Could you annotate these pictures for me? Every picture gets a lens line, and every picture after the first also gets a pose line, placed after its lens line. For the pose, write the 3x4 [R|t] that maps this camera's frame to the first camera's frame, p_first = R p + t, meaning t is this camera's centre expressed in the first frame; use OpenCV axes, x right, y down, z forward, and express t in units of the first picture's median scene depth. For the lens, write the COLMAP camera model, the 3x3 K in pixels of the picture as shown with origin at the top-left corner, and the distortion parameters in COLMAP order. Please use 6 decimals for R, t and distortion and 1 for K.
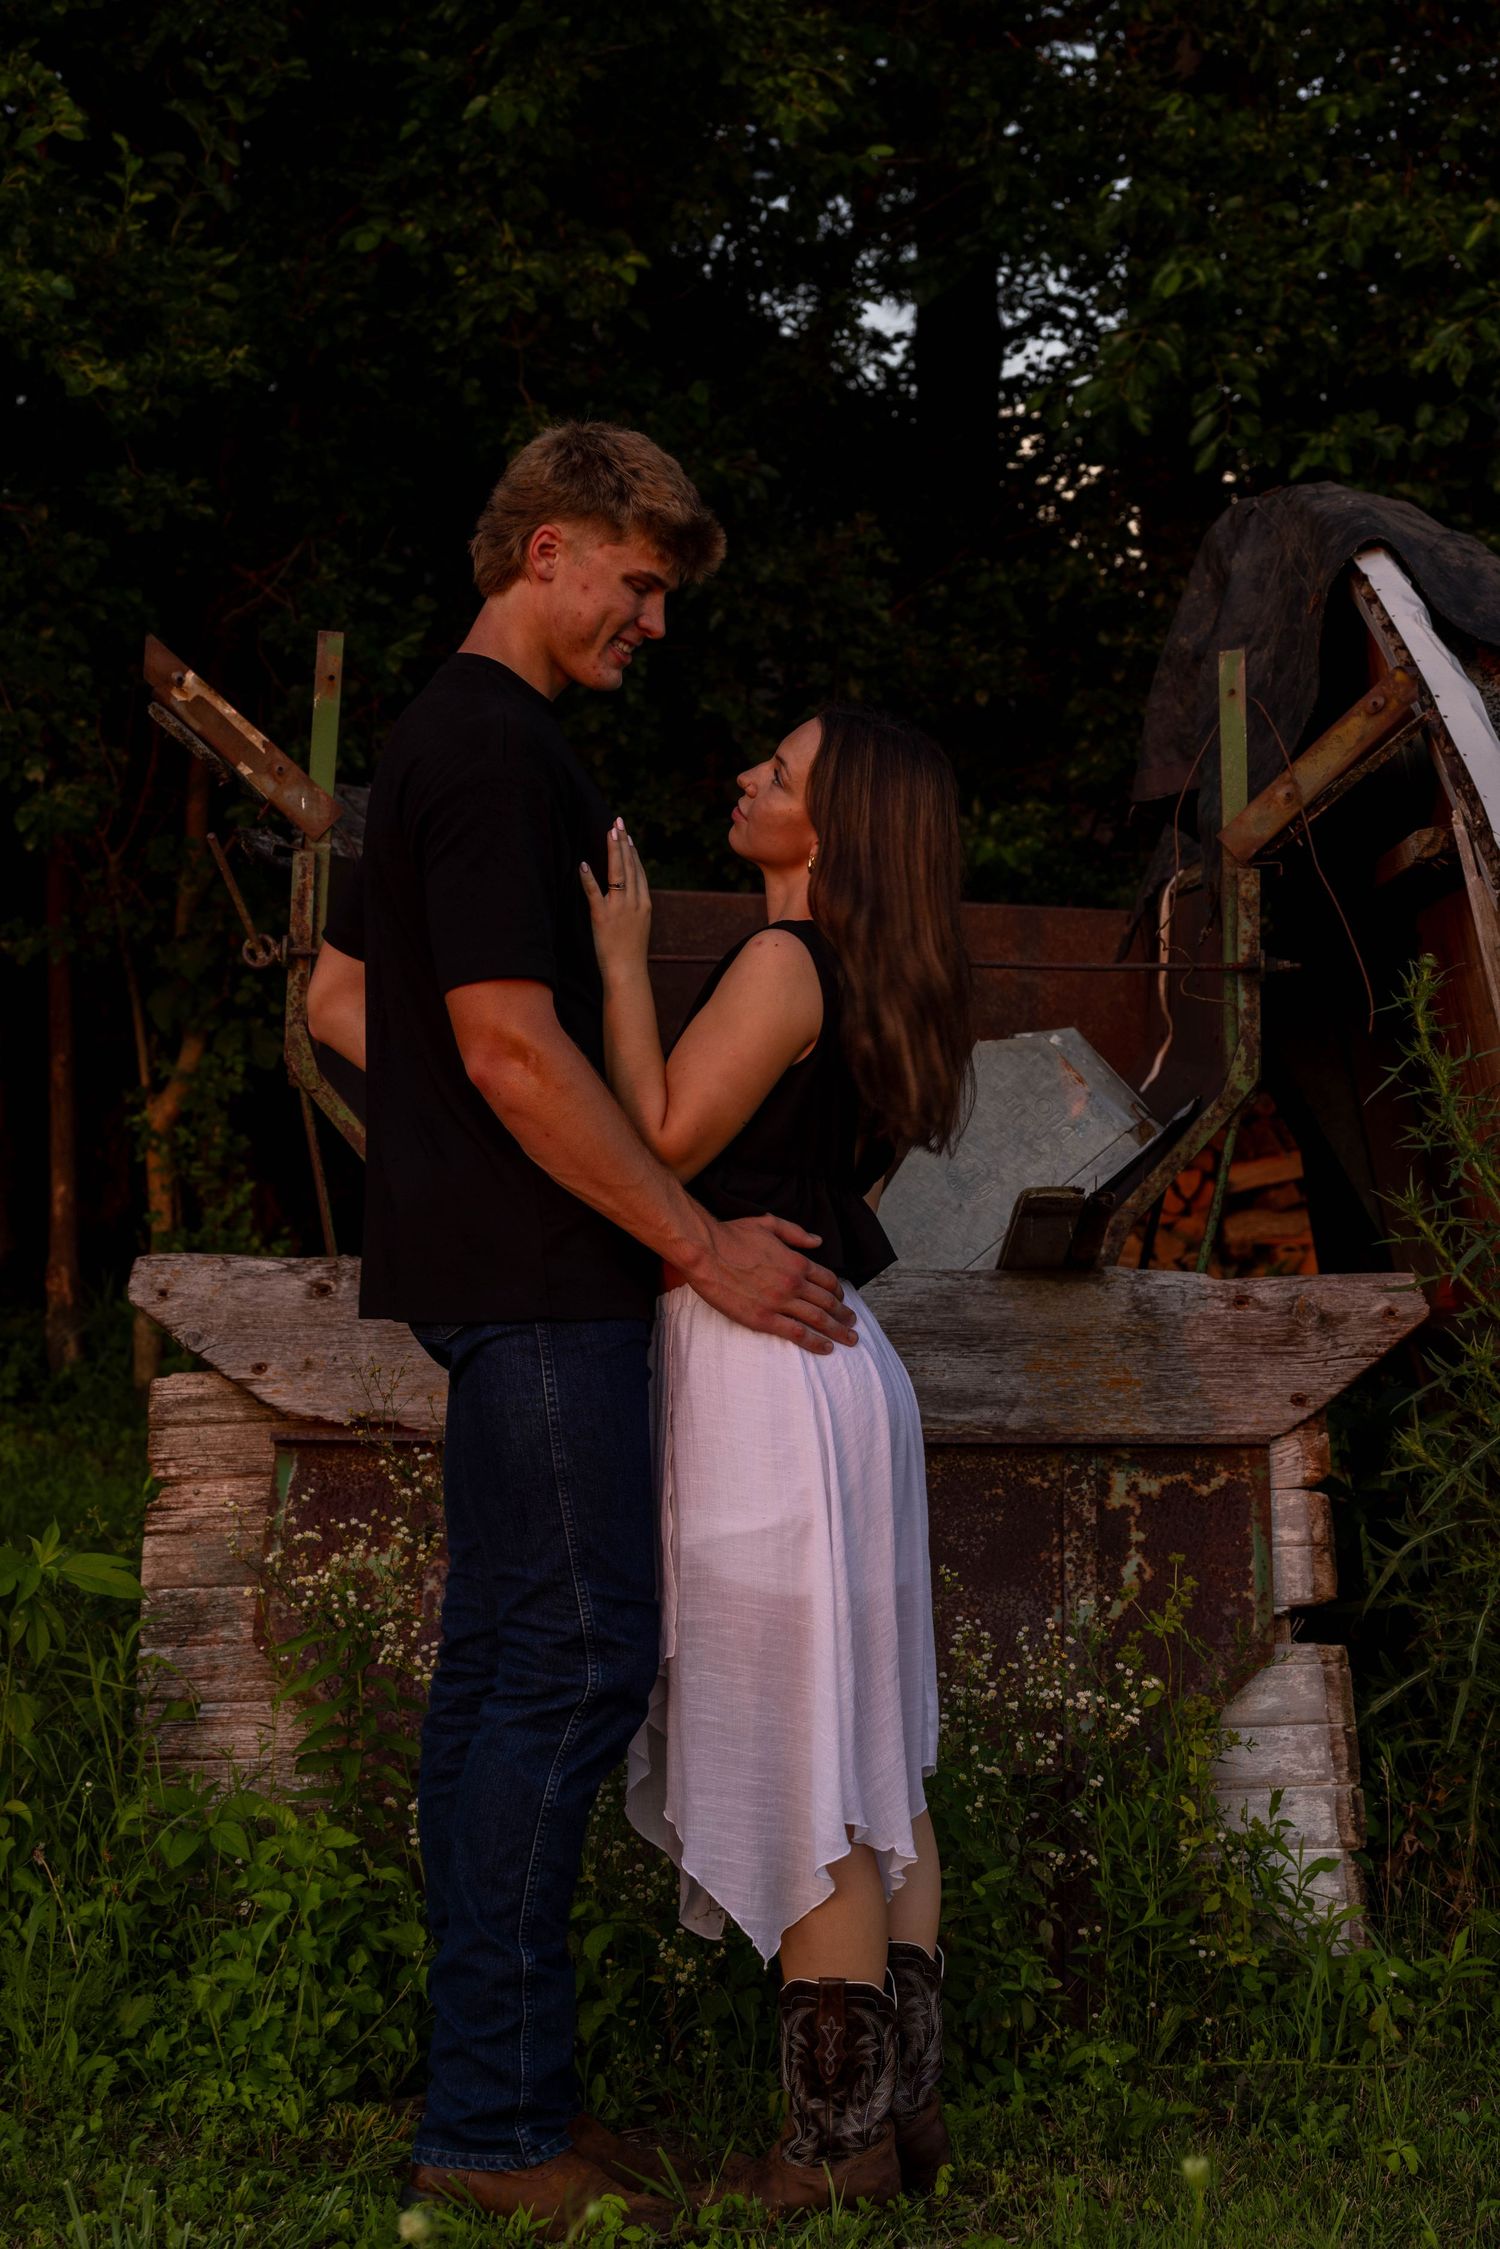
lens RADIAL K [[4407.3, 0, 750.0], [0, 4407.3, 1124.5], [0, 0, 1]] dist [0.032133, -0.257568]
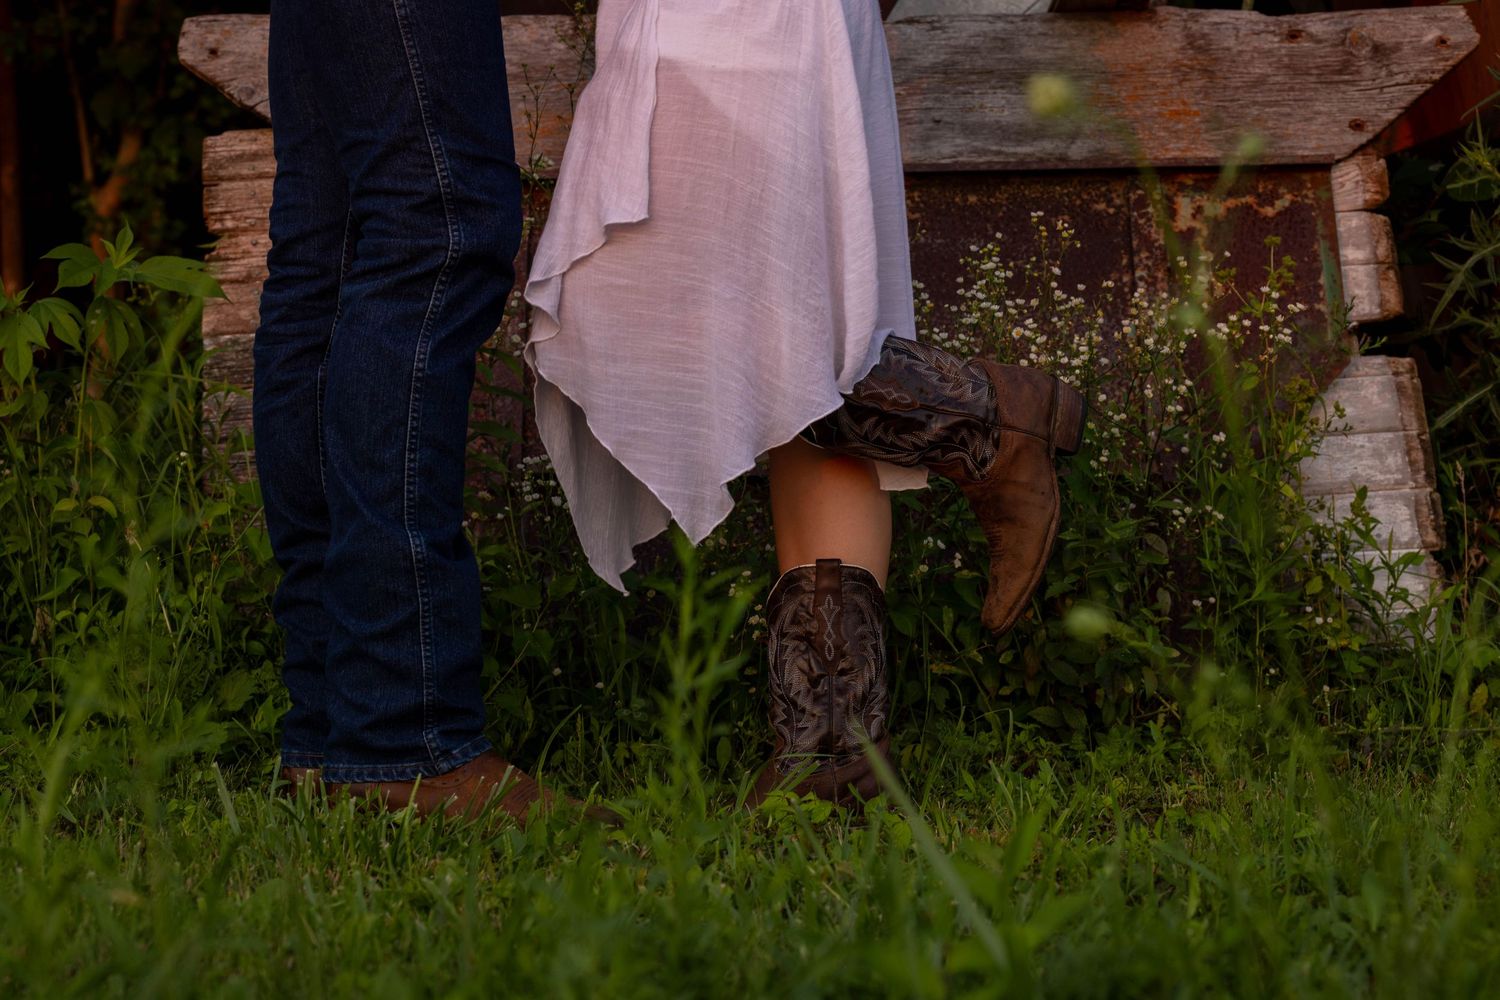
lens RADIAL K [[3598.6, 0, 750.0], [0, 3598.6, 500.0], [0, 0, 1]] dist [-0.005645, -0.355338]
pose [[0.997912, -0.018444, 0.061891, -0.066680], [0.016893, 0.999532, 0.025502, 0.125042], [-0.062332, -0.024403, 0.997757, 0.186649]]
